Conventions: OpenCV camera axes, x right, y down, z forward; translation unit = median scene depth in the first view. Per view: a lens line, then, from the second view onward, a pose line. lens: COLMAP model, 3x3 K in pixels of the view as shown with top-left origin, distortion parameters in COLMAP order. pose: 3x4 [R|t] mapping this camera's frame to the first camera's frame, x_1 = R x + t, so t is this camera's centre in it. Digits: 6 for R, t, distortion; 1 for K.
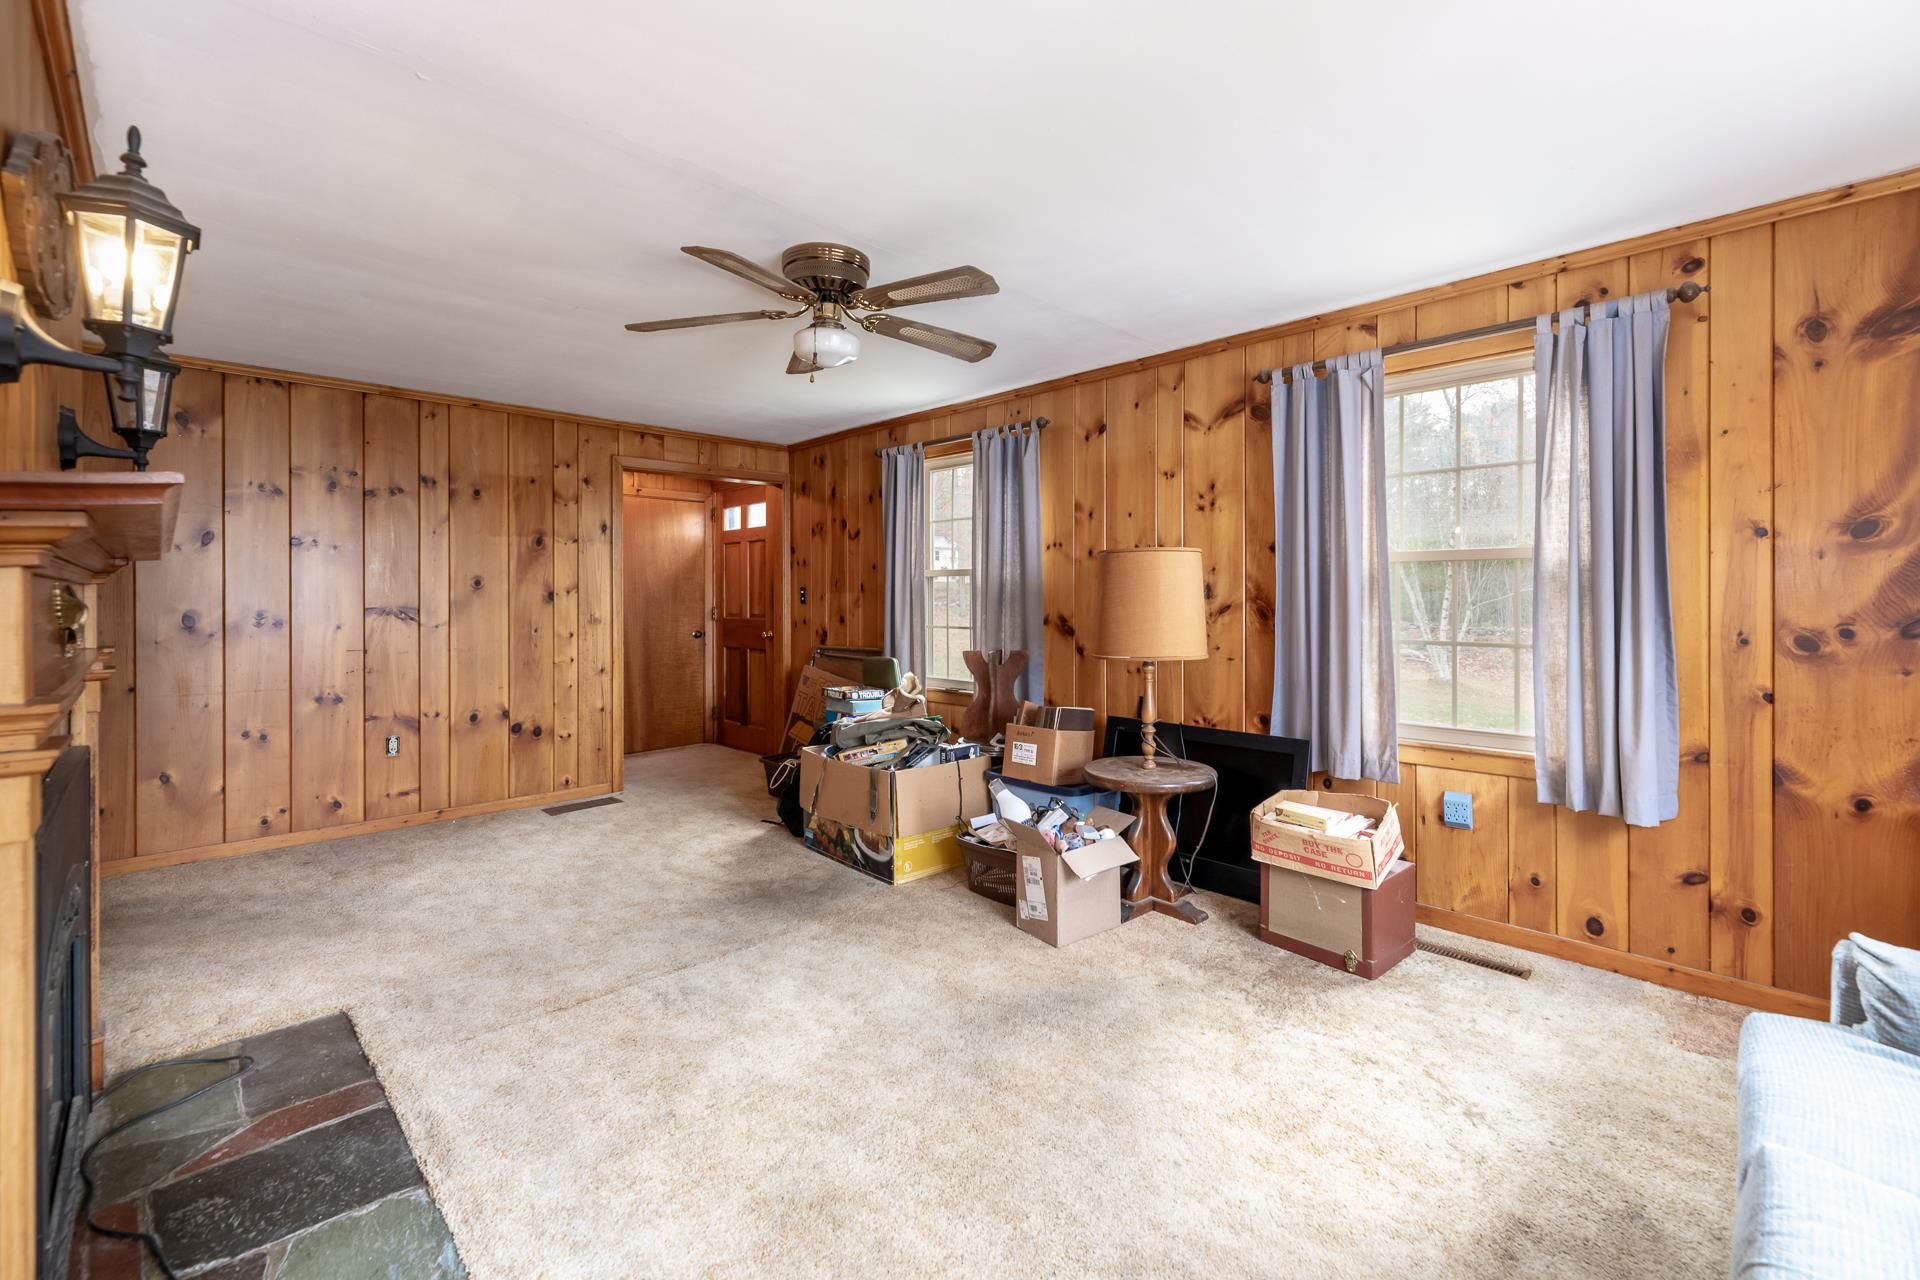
lens RADIAL K [[819.2, 0, 1003.4], [0, 819.2, 603.0], [0, 0, 1]] dist [0.000609, 0.000248]
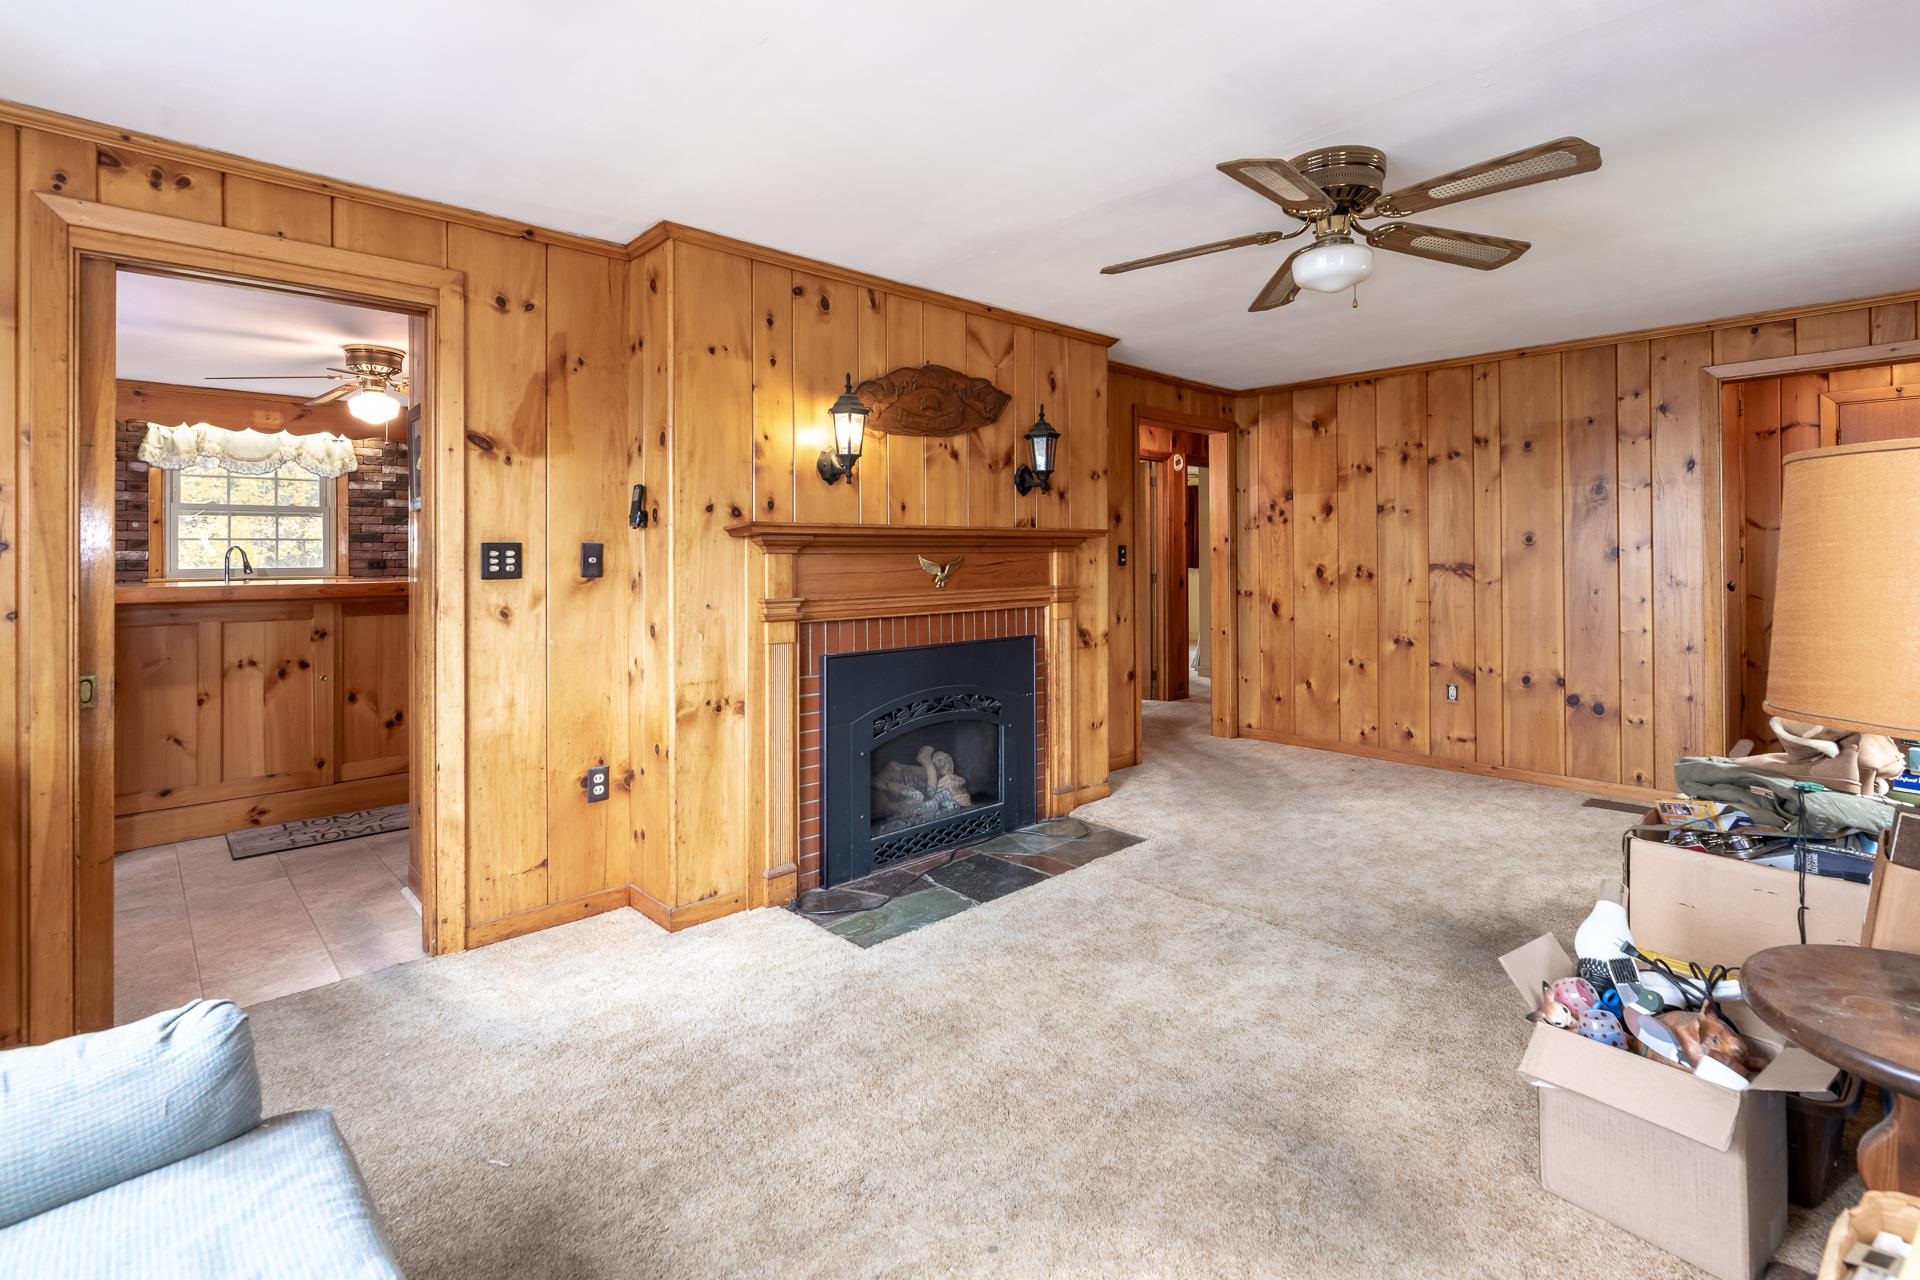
lens RADIAL K [[896.9, 0, 957.9], [0, 896.9, 549.4], [0, 0, 1]] dist [-0.000635, 0.000219]
pose [[-0.047584, -0.001556, -0.998866, 0.480034], [-0.000331, 0.999999, -0.001542, -0.012039], [0.998867, 0.000257, -0.047584, 0.427959]]
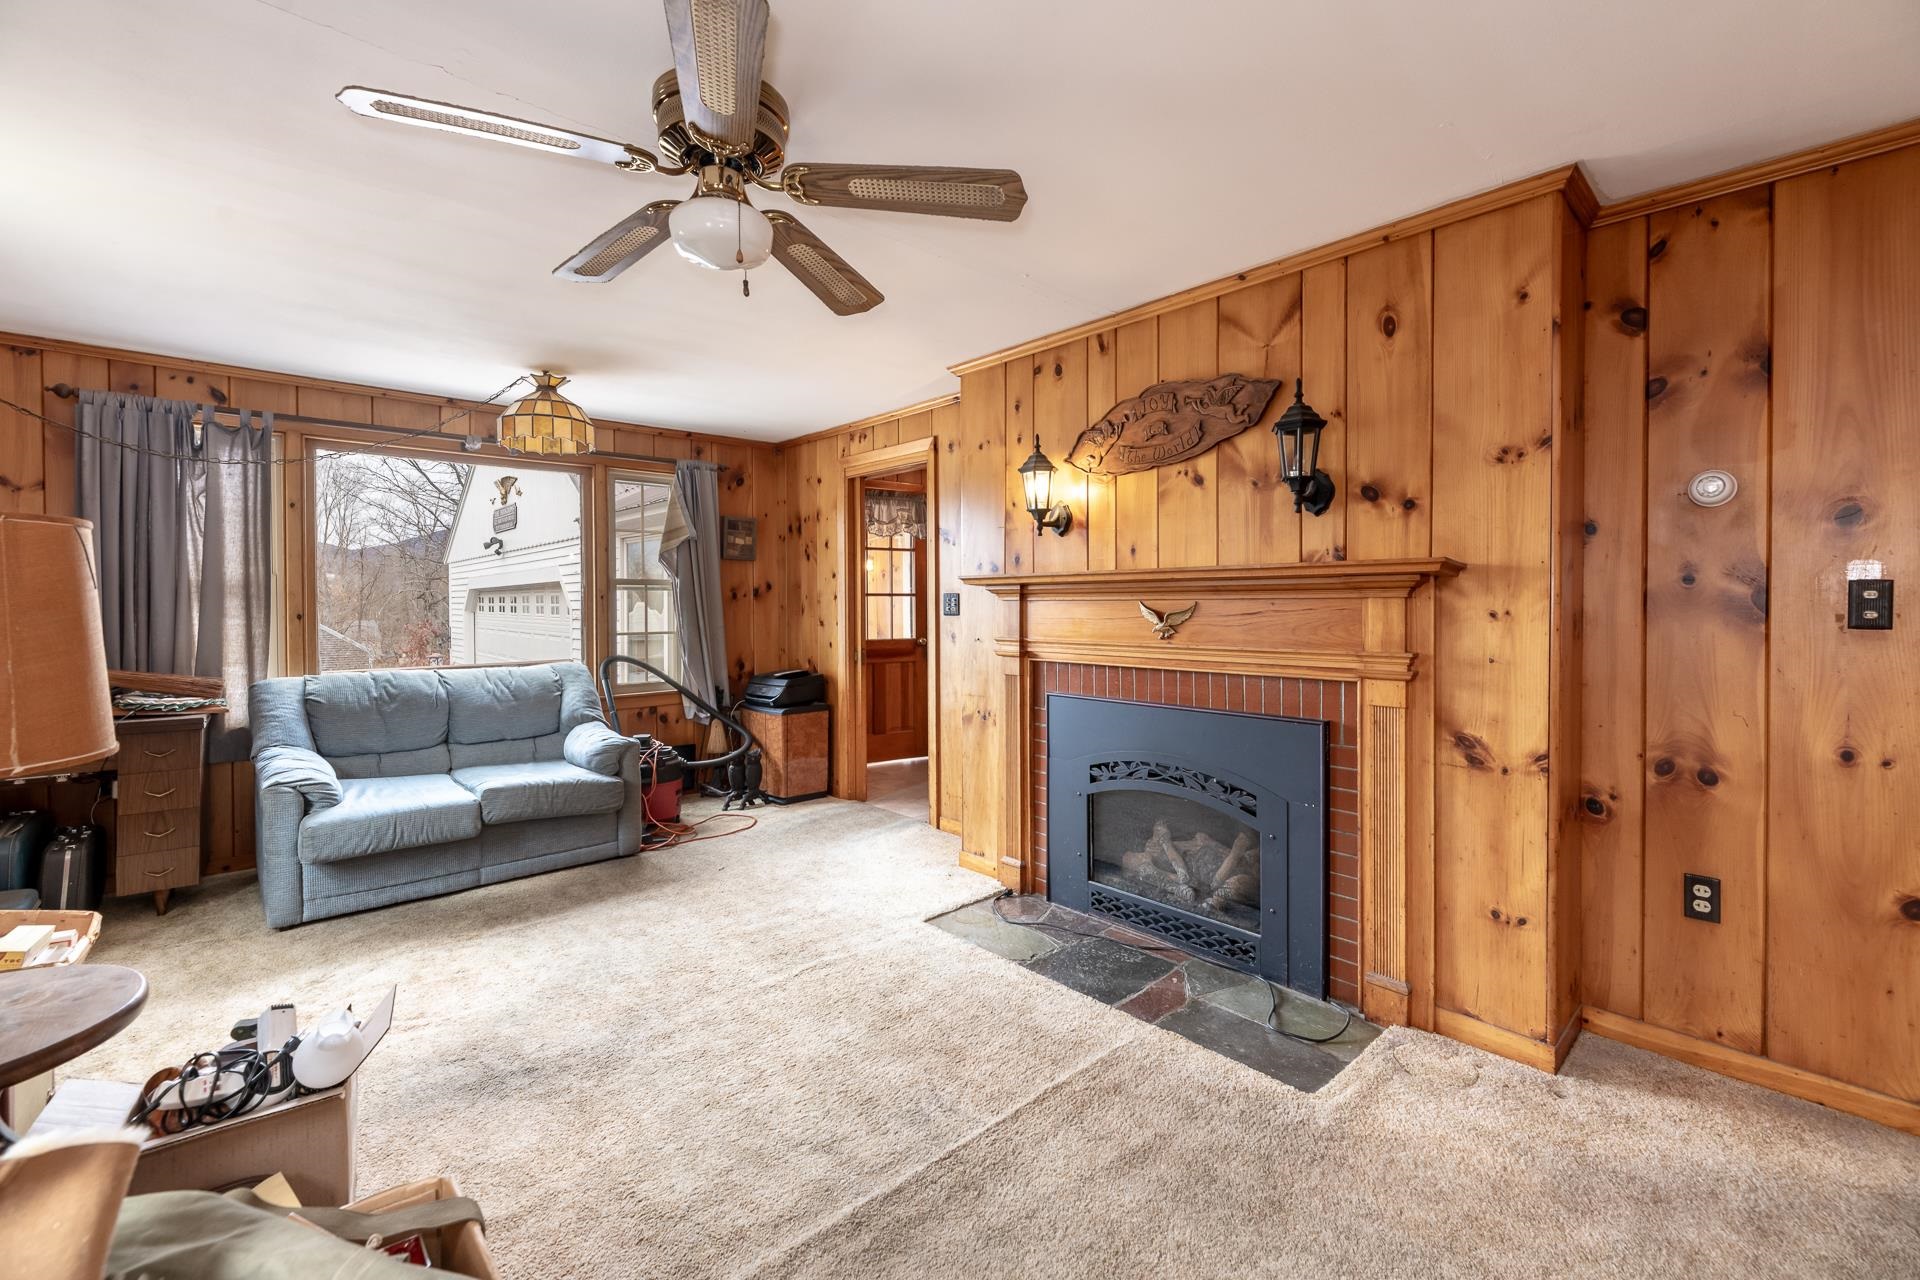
lens RADIAL K [[819.2, 0, 1003.4], [0, 819.2, 603.0], [0, 0, 1]] dist [0.000609, 0.000248]
pose [[-0.999259, 0.006672, 0.037917, -0.305627], [0.007022, 0.999934, 0.009112, -0.014342], [-0.037854, 0.009372, -0.999239, 1.087251]]
